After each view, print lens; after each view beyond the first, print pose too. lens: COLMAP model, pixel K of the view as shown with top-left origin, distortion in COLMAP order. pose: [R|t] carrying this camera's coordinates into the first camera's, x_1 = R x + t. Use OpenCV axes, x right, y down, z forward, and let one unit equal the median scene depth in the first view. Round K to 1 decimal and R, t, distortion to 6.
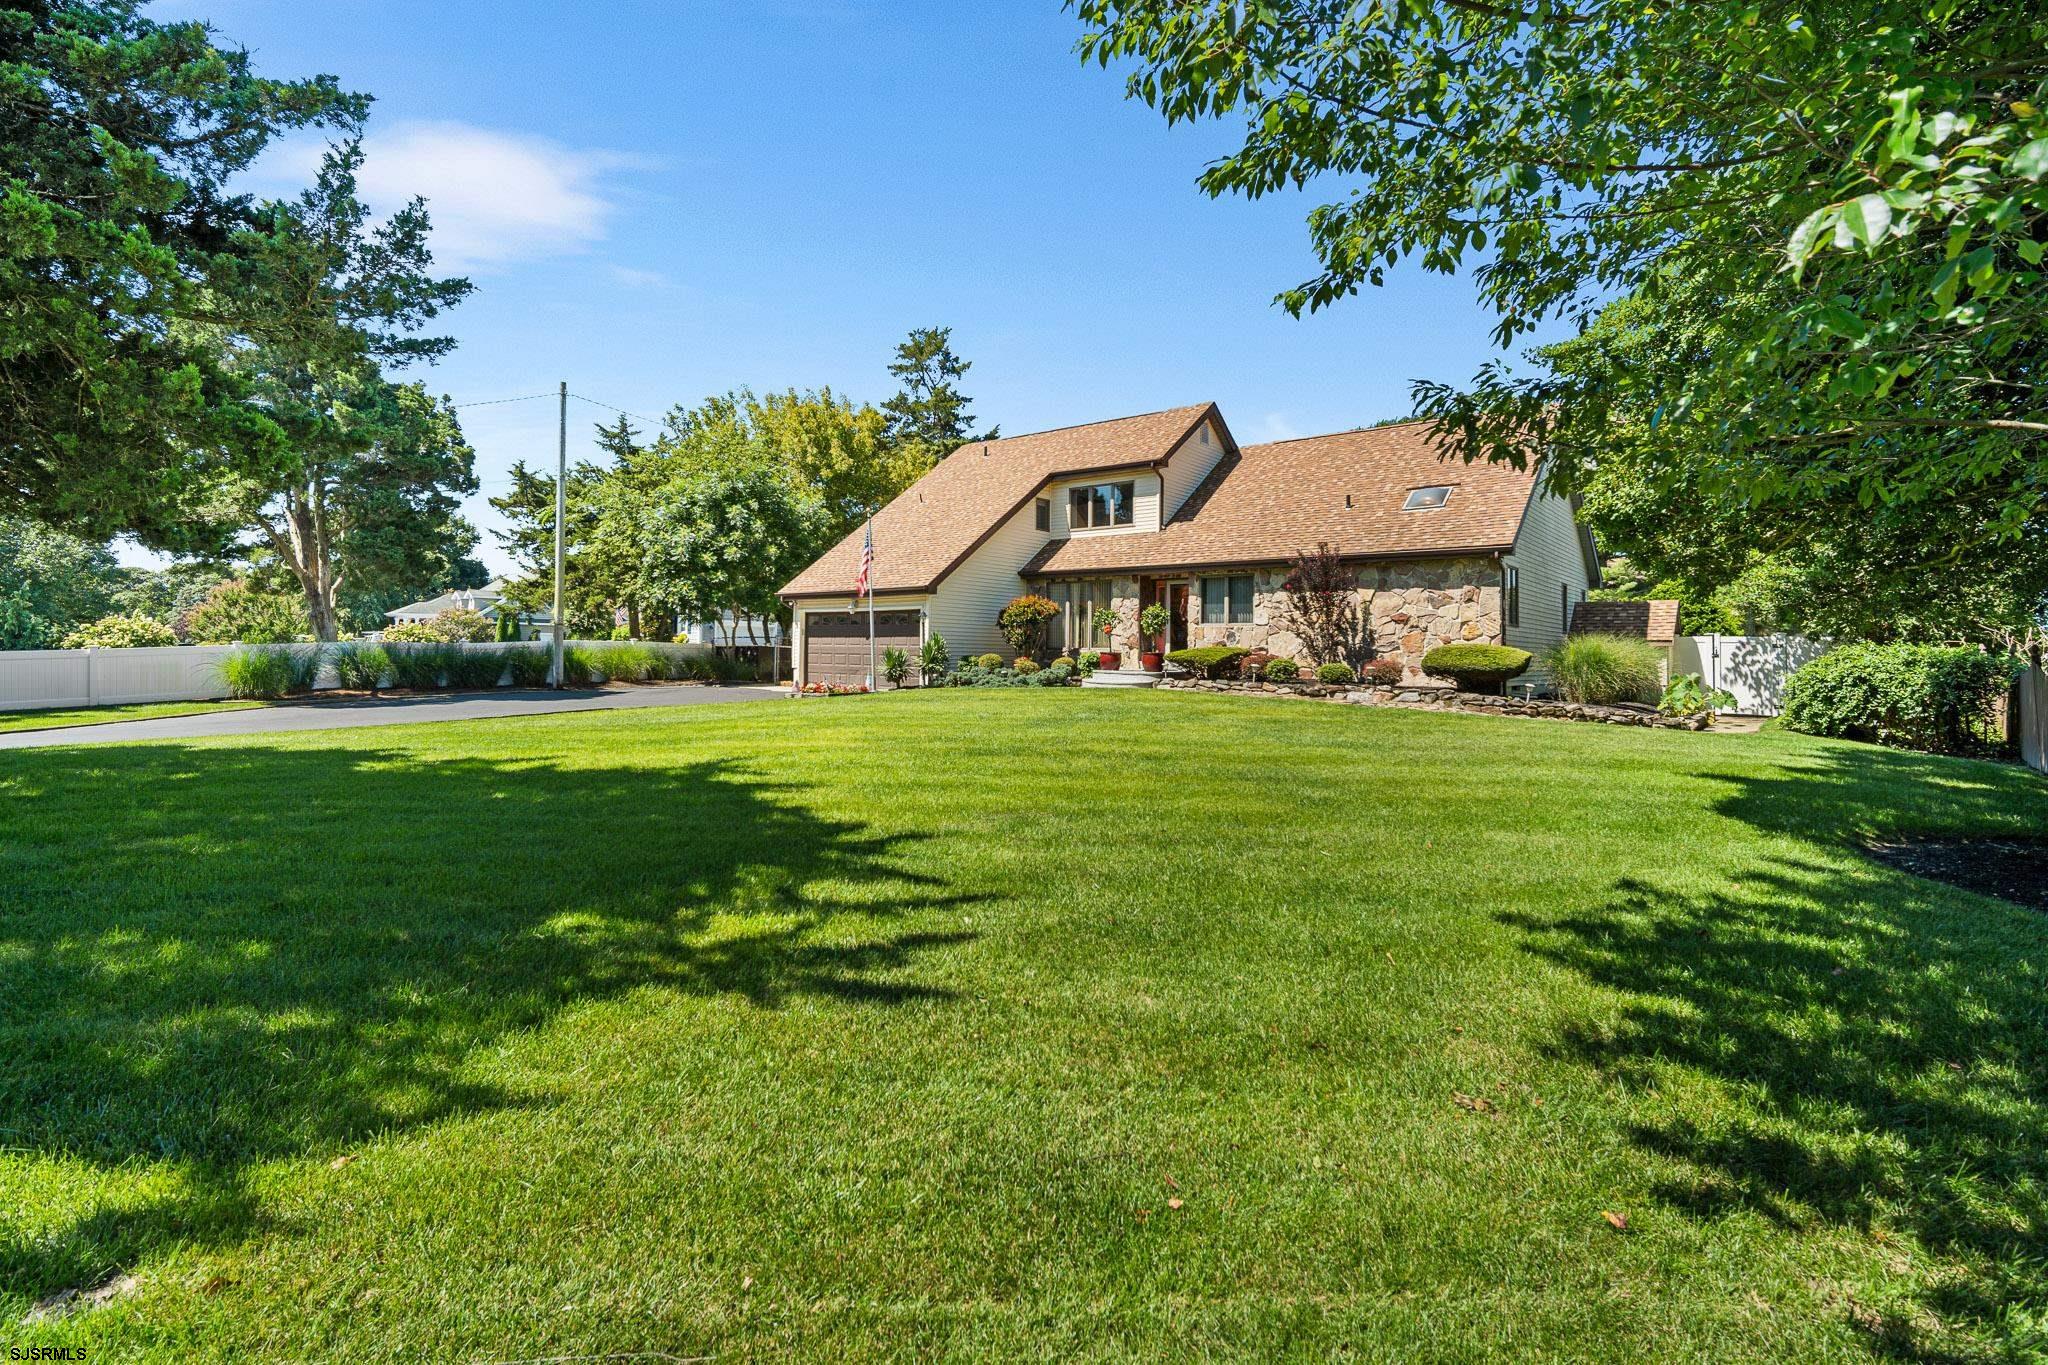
lens RADIAL K [[893.7, 0, 1014.3], [0, 893.7, 664.5], [0, 0, 1]] dist [-0.011192, -0.000421]
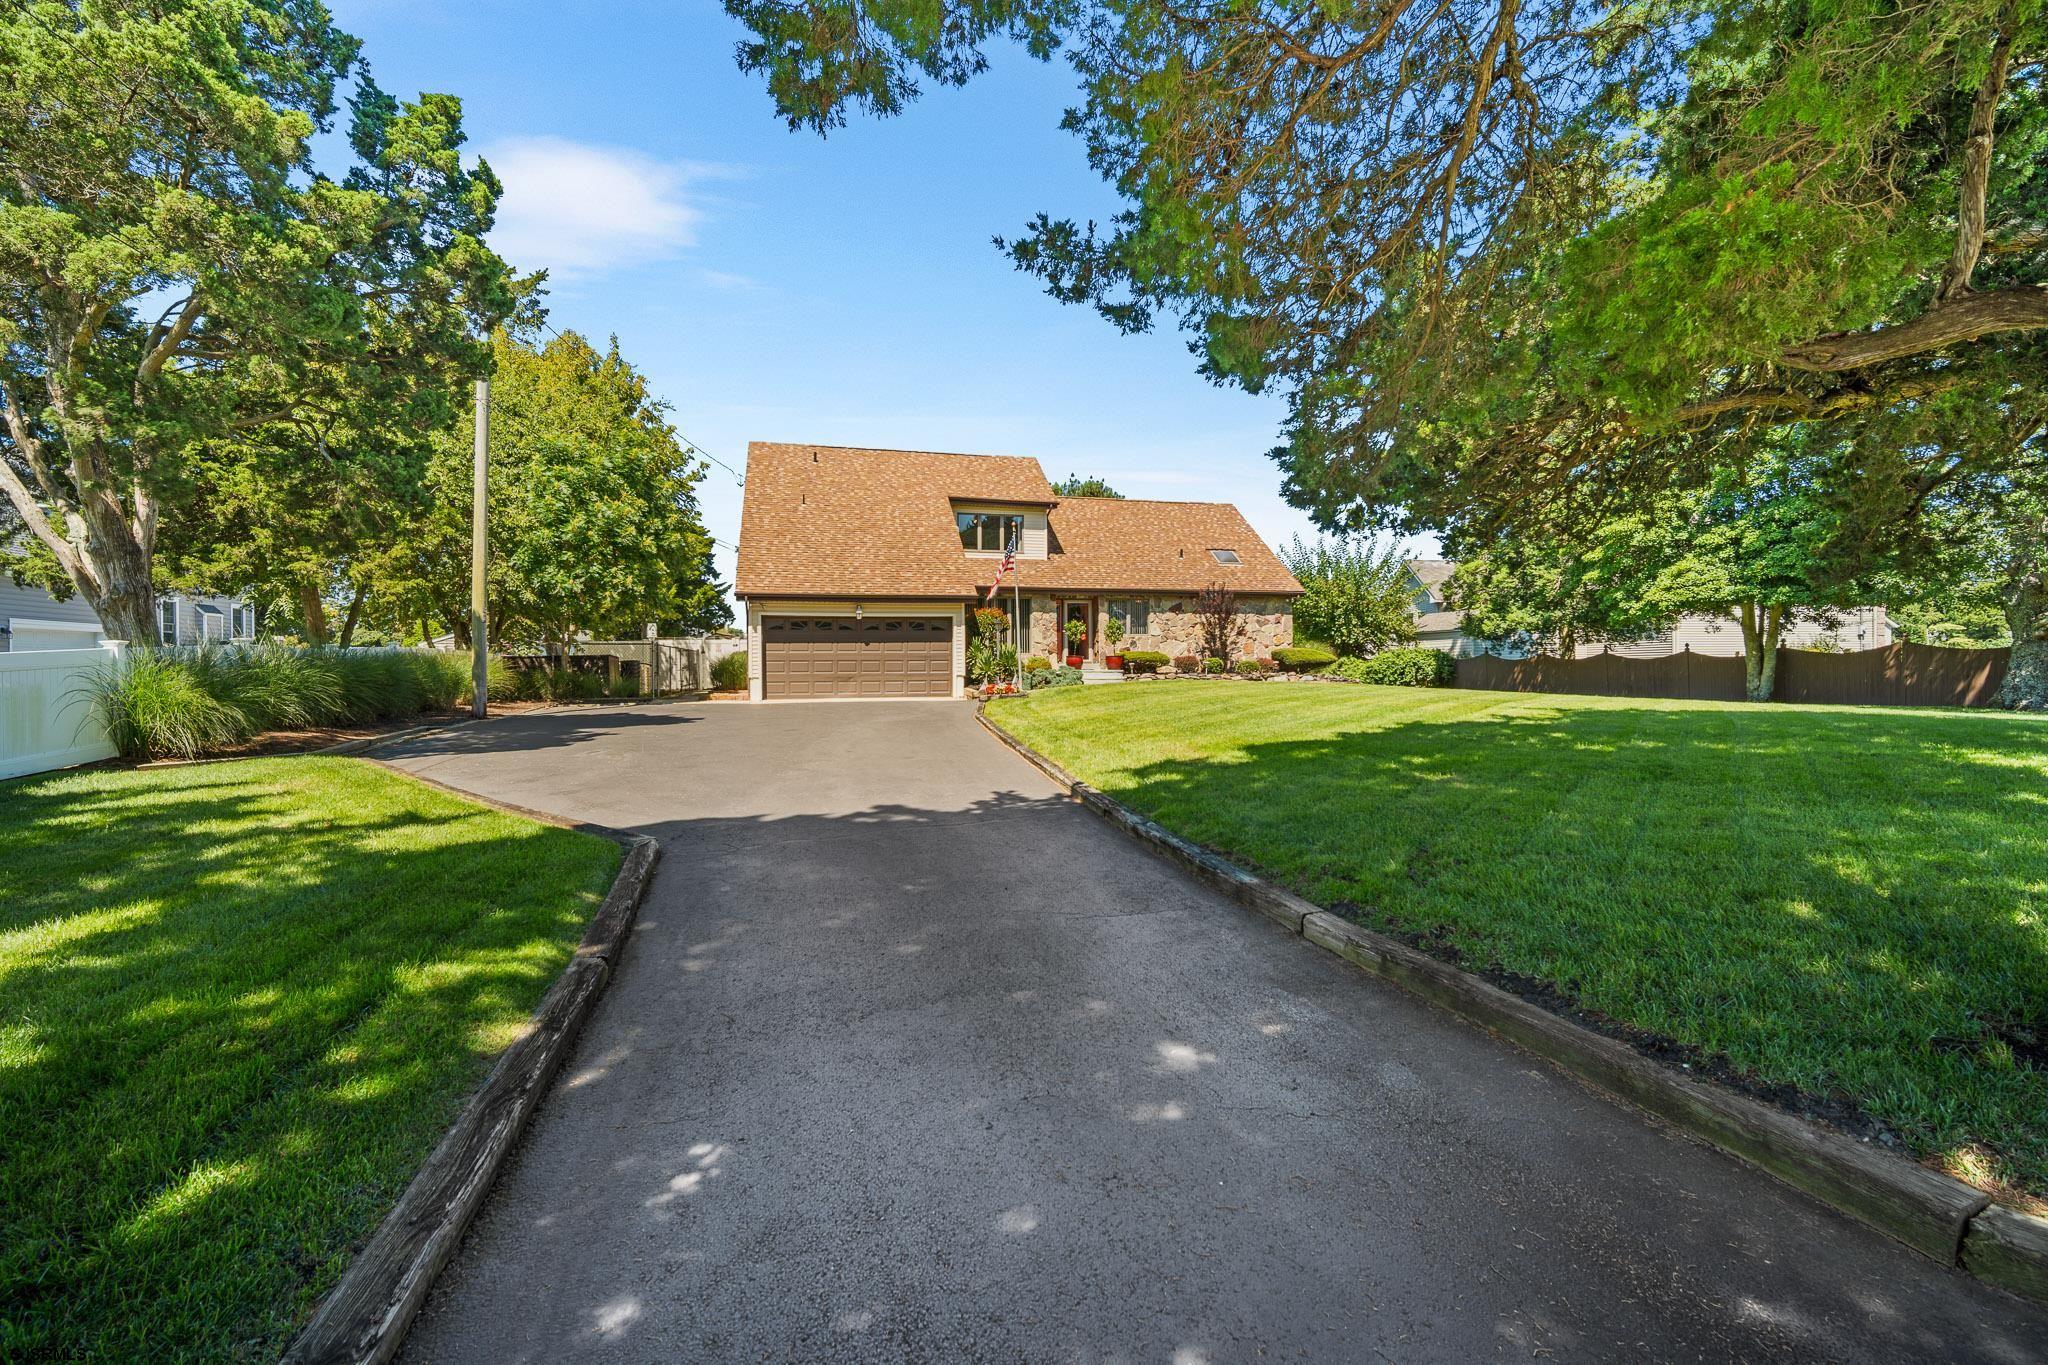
lens RADIAL K [[893.7, 0, 1028.7], [0, 893.7, 683.9], [0, 0, 1]] dist [-0.011192, -0.000421]
pose [[0.576703, -0.029766, 0.816412, -0.842986], [0.030166, 0.999430, 0.015130, 0.004066], [-0.816397, 0.015902, 0.577272, 0.293918]]
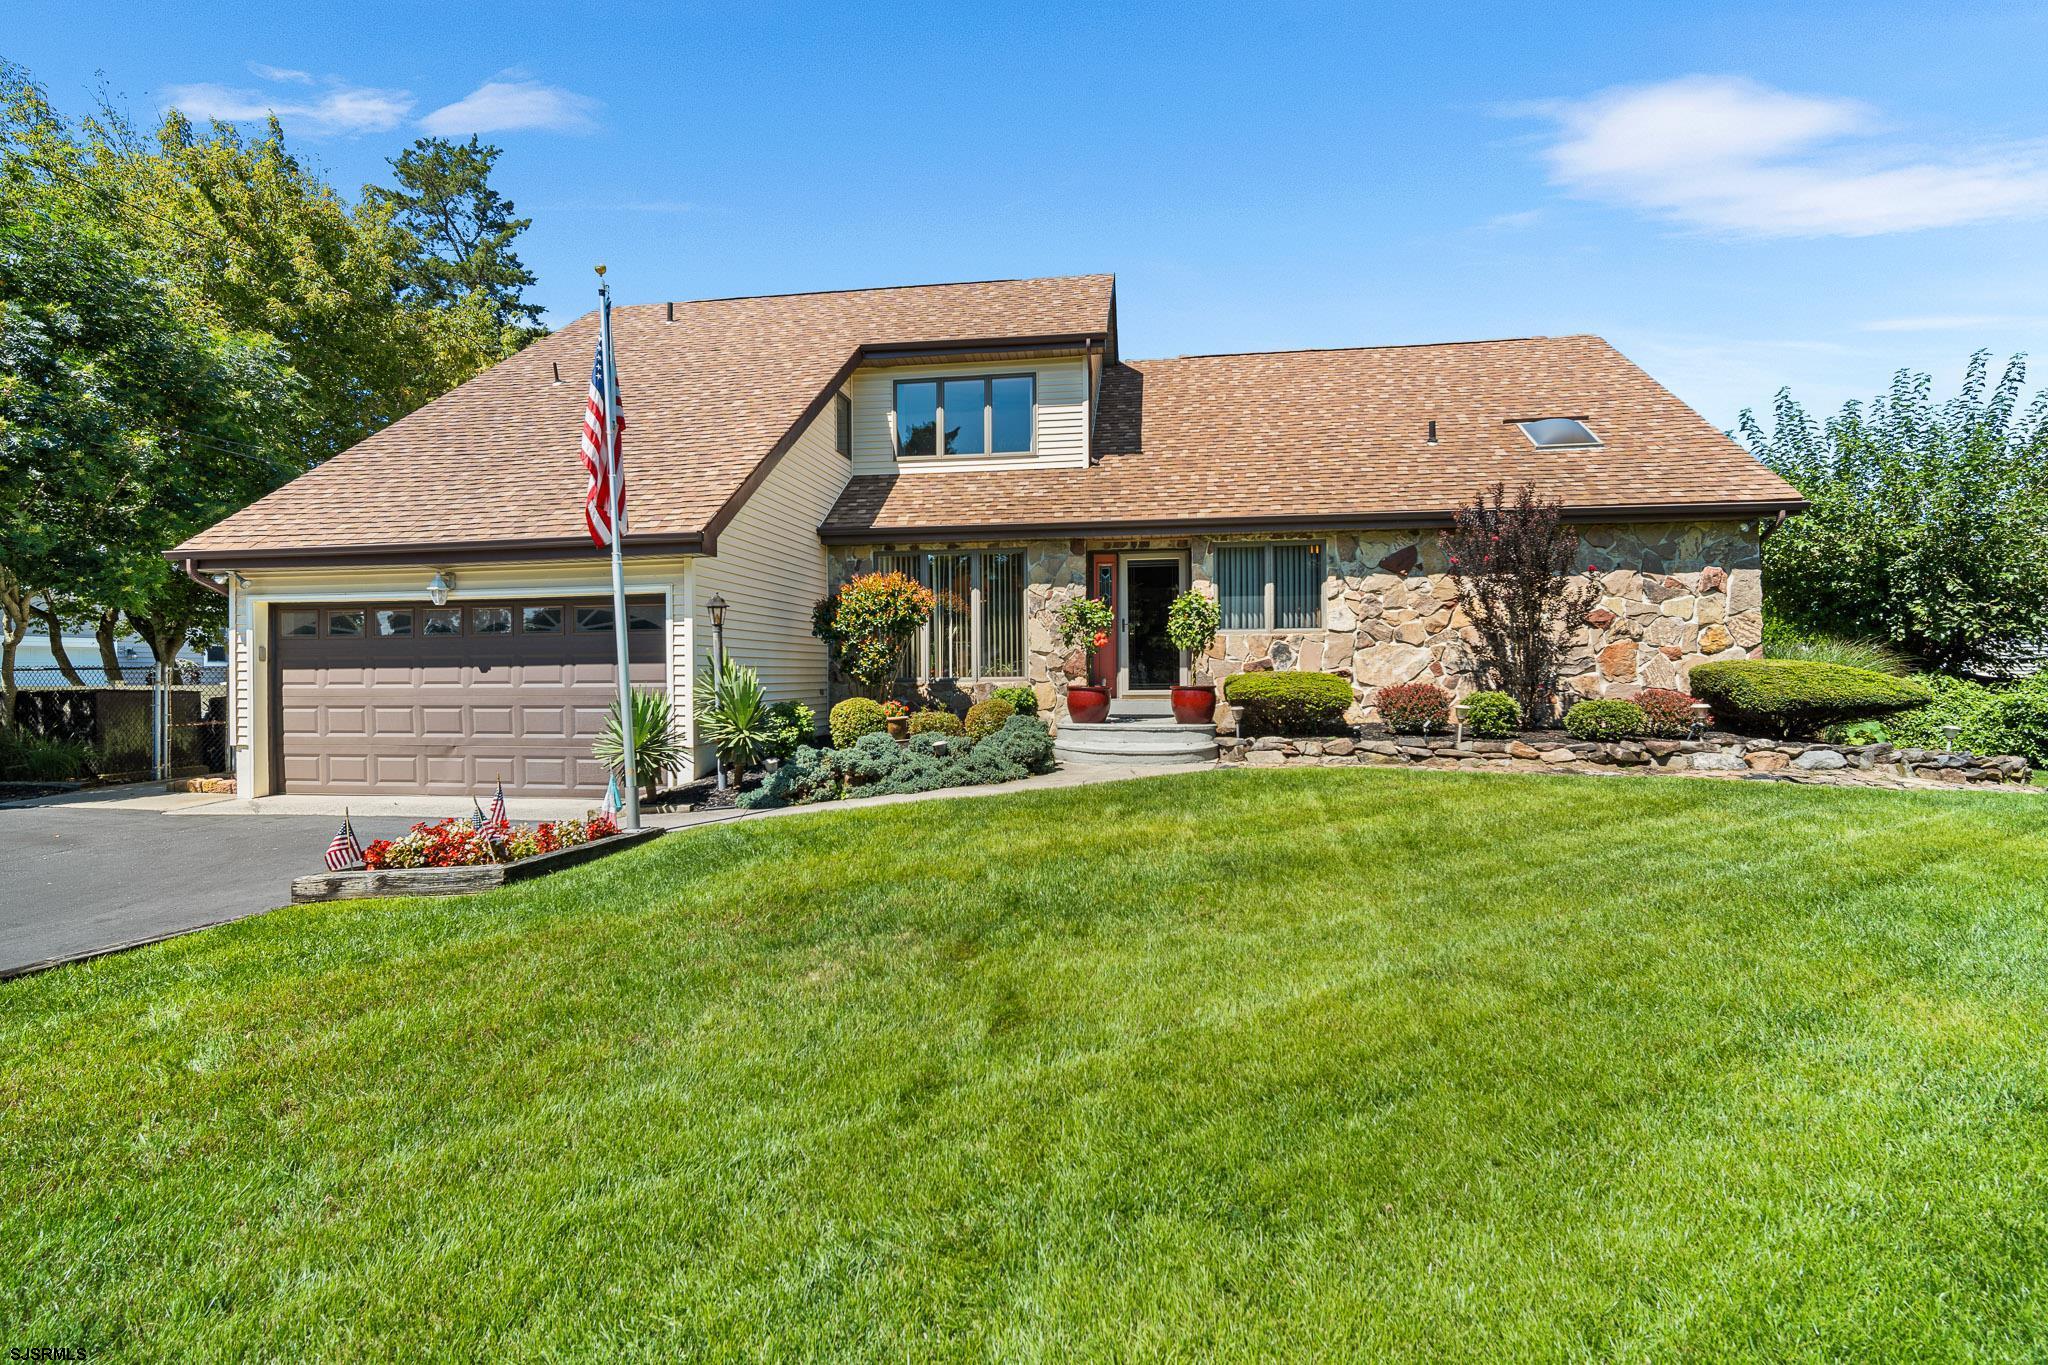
lens RADIAL K [[893.7, 0, 1015.8], [0, 893.7, 682.7], [0, 0, 1]] dist [-0.011192, -0.000421]
pose [[0.851690, -0.028363, 0.523278, -0.167996], [0.028310, 0.999566, 0.008101, -0.018801], [-0.523281, 0.007914, 0.852124, 0.527119]]
